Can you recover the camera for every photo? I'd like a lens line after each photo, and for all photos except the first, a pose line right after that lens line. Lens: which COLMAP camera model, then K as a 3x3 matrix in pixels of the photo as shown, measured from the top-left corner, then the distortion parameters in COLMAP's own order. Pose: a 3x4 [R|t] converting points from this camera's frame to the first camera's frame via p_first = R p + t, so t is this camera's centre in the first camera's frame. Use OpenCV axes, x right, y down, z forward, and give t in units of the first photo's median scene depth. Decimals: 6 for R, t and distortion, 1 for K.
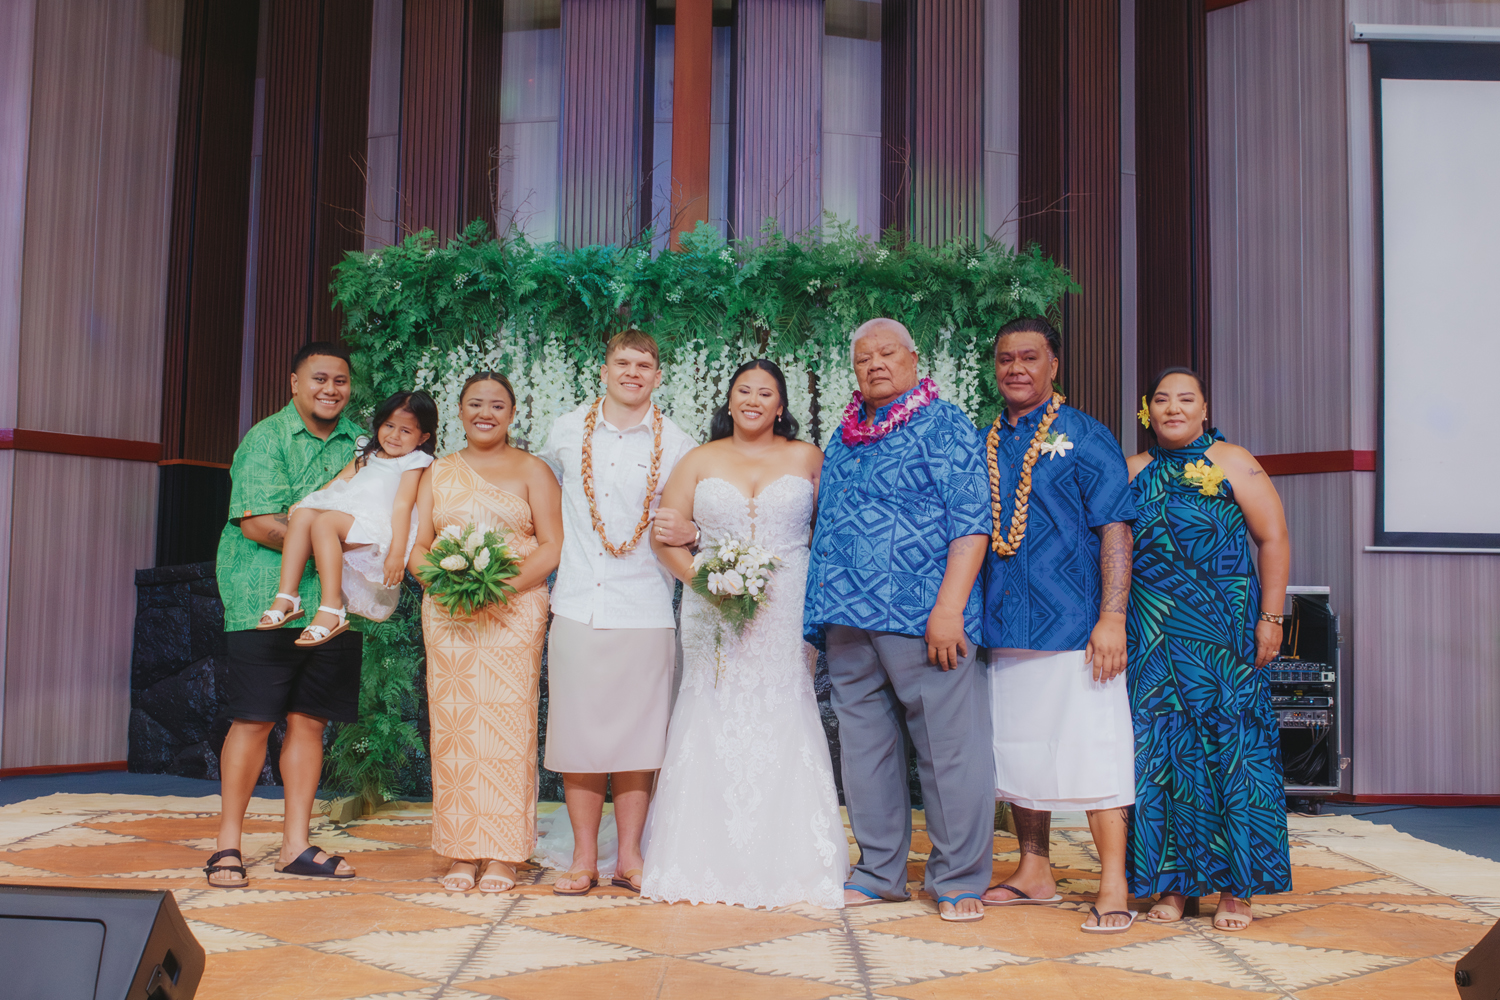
lens RADIAL K [[1943.1, 0, 698.0], [0, 1943.1, 463.5], [0, 0, 1]] dist [-0.000101, 0.009101]
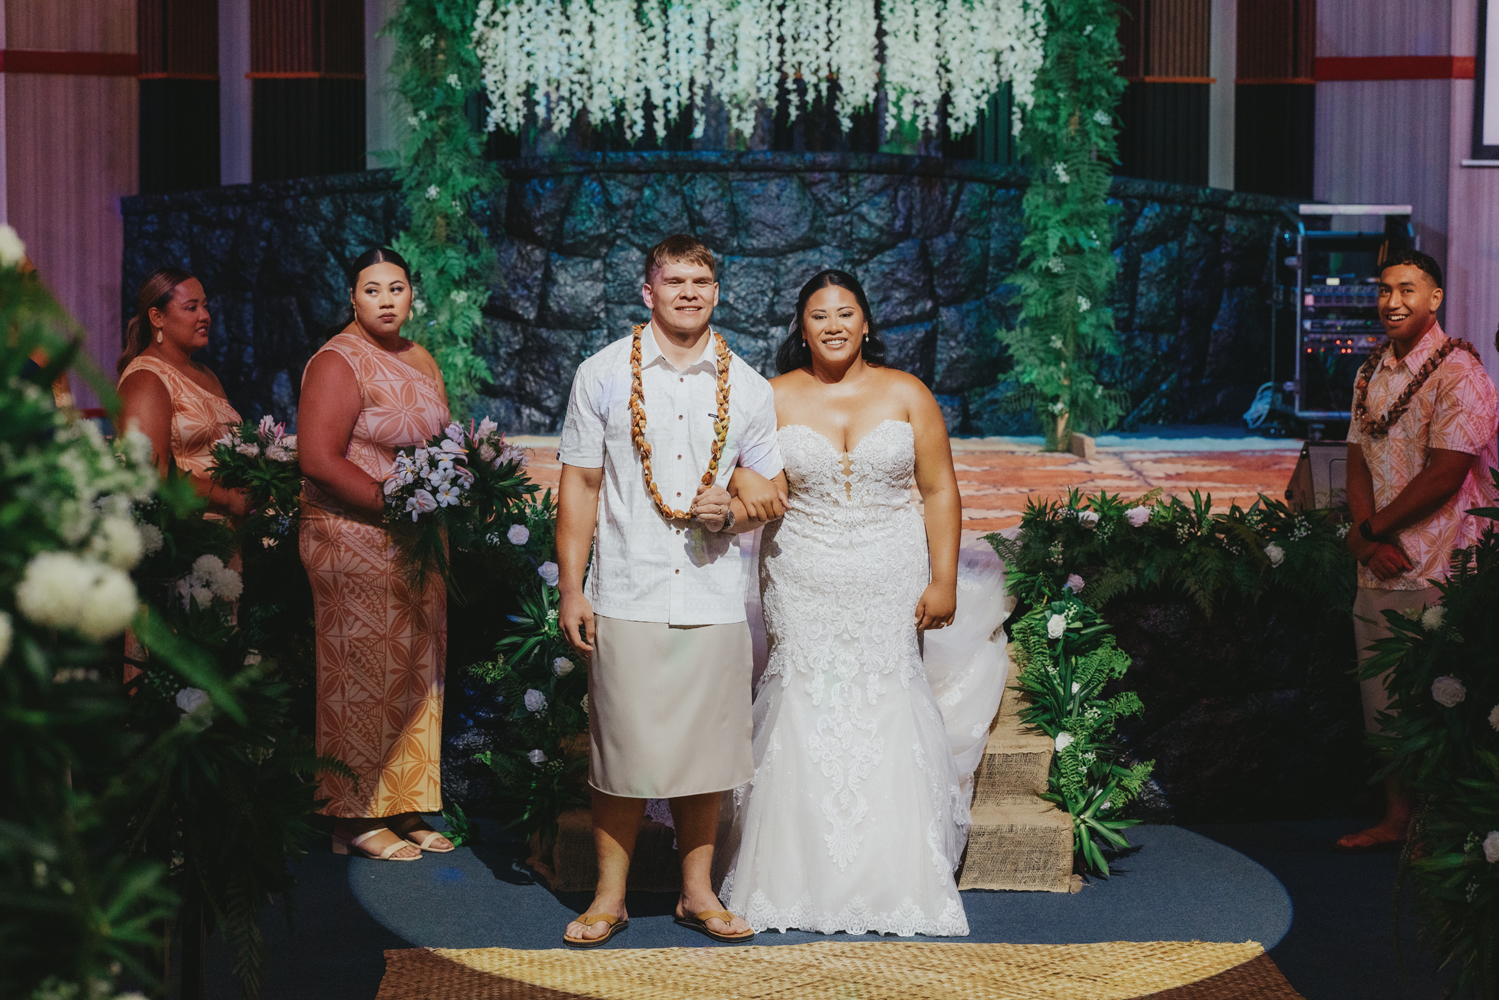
lens RADIAL K [[3610.7, 0, 749.3], [0, 3610.7, 361.0], [0, 0, 1]] dist [-0.010291, 0.391675]
pose [[0.999210, -0.014143, 0.037138, -0.077523], [0.009454, 0.992295, 0.123535, -0.091845], [-0.038599, -0.123086, 0.991645, -0.843232]]
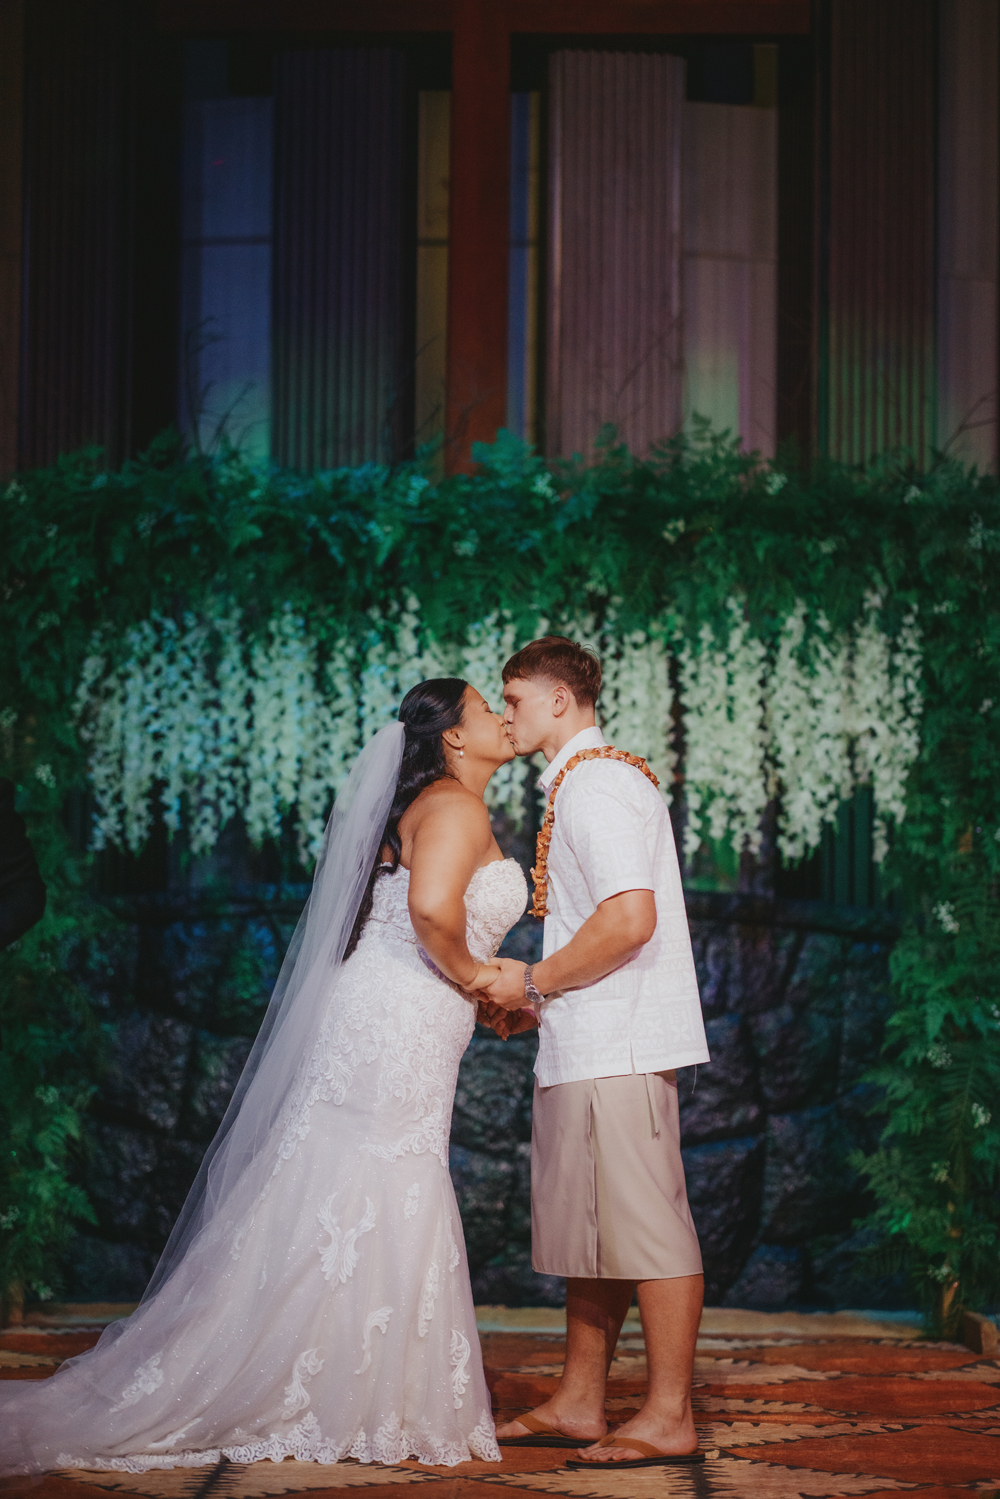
lens RADIAL K [[3610.7, 0, 500.0], [0, 3610.7, 749.5], [0, 0, 1]] dist [-0.010291, 0.391675]
pose [[0.999984, -0.004401, -0.003502, 0.003592], [0.004453, 0.999875, 0.015189, -0.034712], [0.003435, -0.015204, 0.999879, -0.242089]]
